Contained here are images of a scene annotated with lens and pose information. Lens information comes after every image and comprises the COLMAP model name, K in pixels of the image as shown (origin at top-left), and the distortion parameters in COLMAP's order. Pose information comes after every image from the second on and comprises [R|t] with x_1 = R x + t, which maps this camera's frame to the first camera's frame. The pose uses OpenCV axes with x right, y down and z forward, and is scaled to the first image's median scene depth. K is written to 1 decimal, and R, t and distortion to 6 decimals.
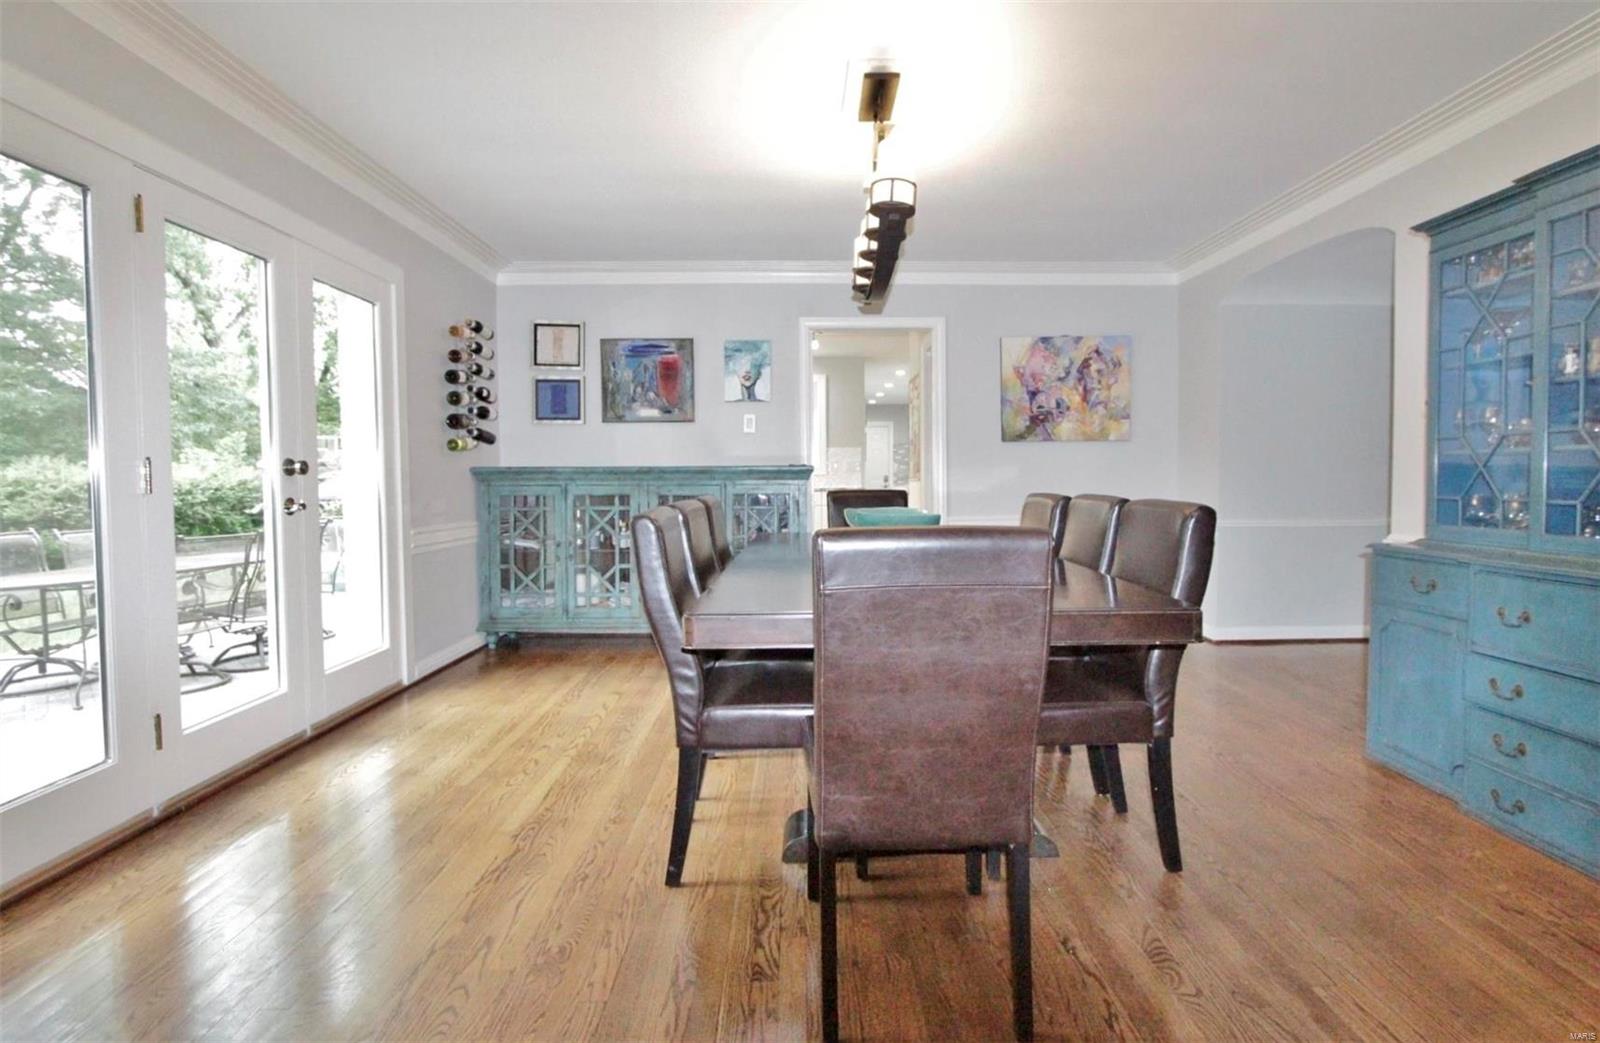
lens RADIAL K [[754.2, 0, 825.4], [0, 754.2, 496.0], [0, 0, 1]] dist [-0.028098, 0.000281]
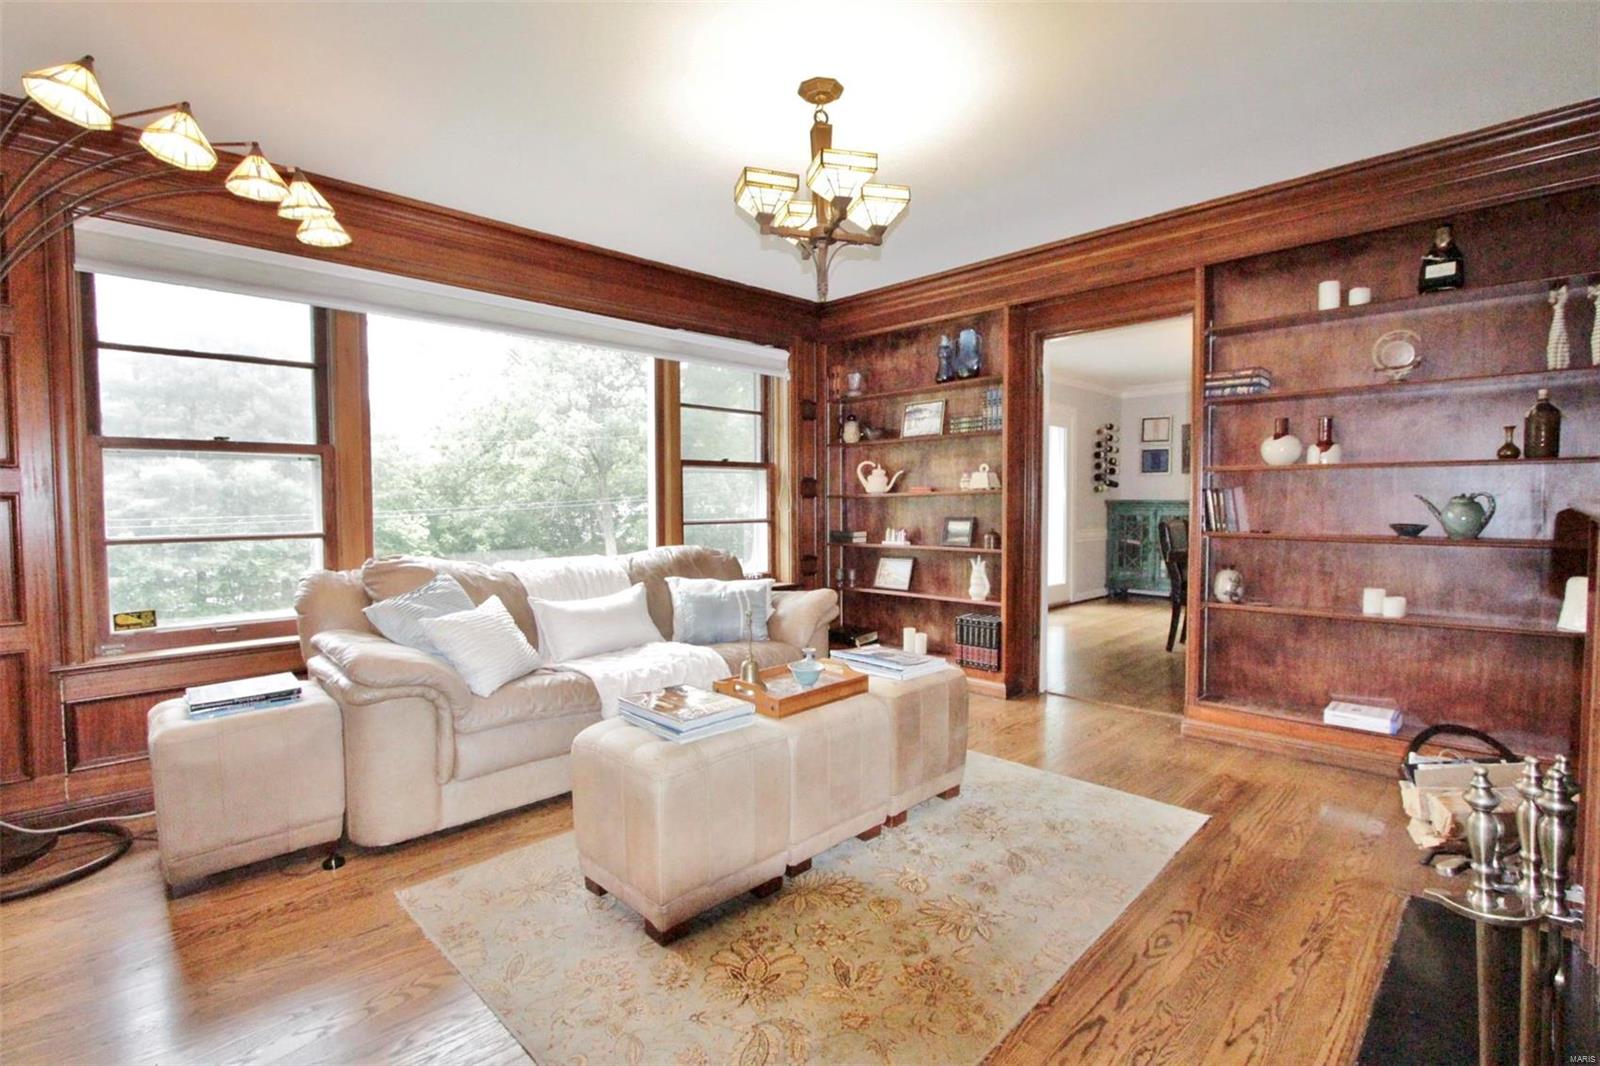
lens RADIAL K [[742.1, 0, 804.2], [0, 742.1, 521.2], [0, 0, 1]] dist [-0.002633, -0.000109]
pose [[0.681125, 0.036393, -0.731262, 0.350122], [-0.025501, 0.999337, 0.025982, -0.012697], [0.731723, 0.000951, 0.681601, -0.763737]]
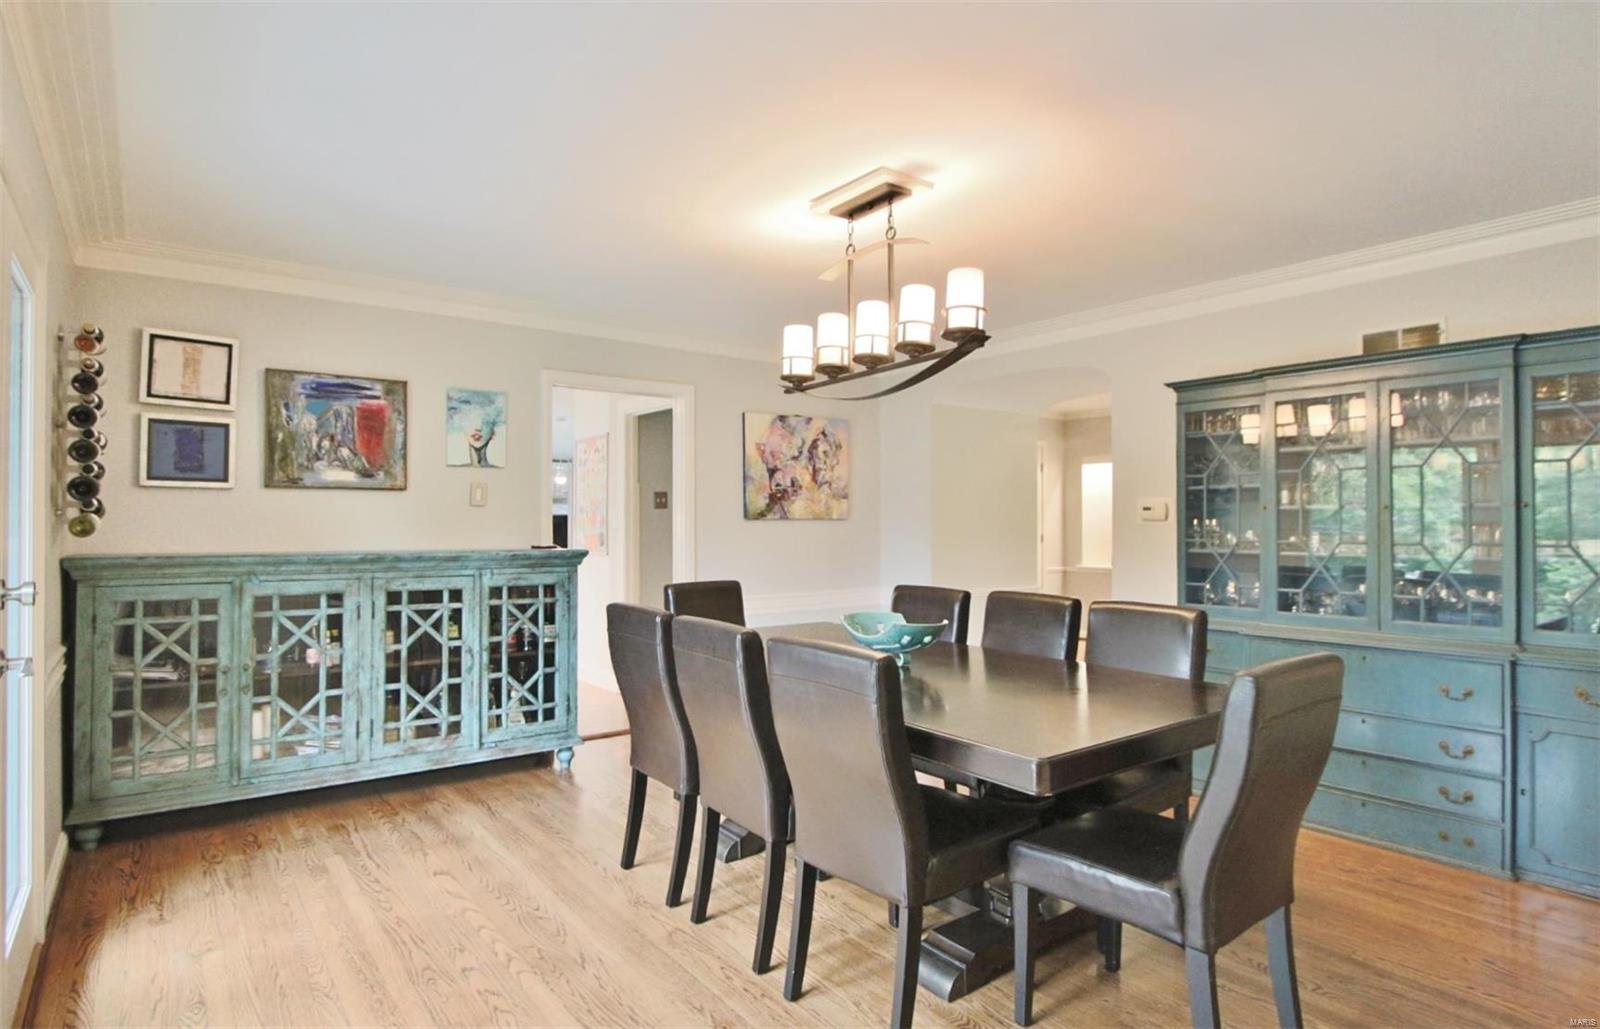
lens RADIAL K [[832.4, 0, 798.2], [0, 832.4, 510.0], [0, 0, 1]] dist [-0.018041, 0.000116]
pose [[0.813891, 0.015914, 0.580799, -0.338989], [0.008250, 0.999208, -0.038940, -0.042630], [-0.580959, 0.036484, 0.813115, 0.089454]]
